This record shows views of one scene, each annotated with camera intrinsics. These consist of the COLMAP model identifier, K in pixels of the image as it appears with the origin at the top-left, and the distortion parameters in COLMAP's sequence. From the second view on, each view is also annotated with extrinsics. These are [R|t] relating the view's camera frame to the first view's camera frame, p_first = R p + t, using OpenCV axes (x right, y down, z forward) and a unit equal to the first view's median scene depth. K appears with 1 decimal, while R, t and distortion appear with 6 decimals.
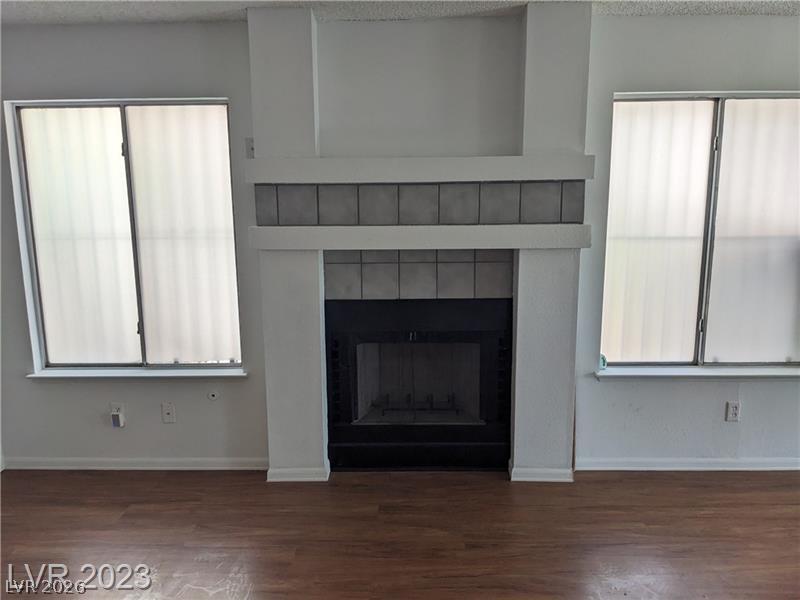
lens RADIAL K [[629.1, 0, 398.7], [0, 629.1, 306.1], [0, 0, 1]] dist [0.077083, -0.108533]
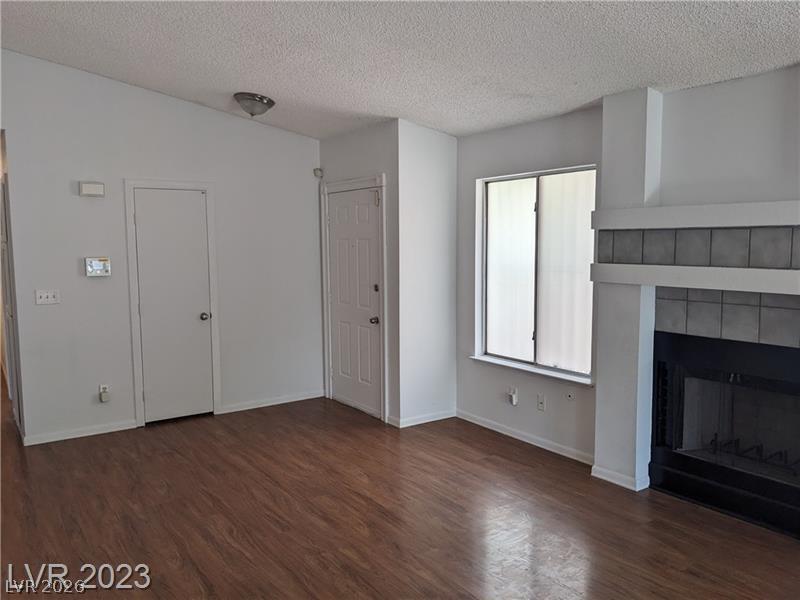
lens RADIAL K [[645.4, 0, 379.5], [0, 645.4, 296.9], [0, 0, 1]] dist [0.078187, -0.118891]
pose [[0.562769, 0.077893, -0.822936, 0.567373], [-0.145183, 0.989389, -0.005636, 0.008594], [0.813765, 0.122648, 0.568106, -0.068367]]
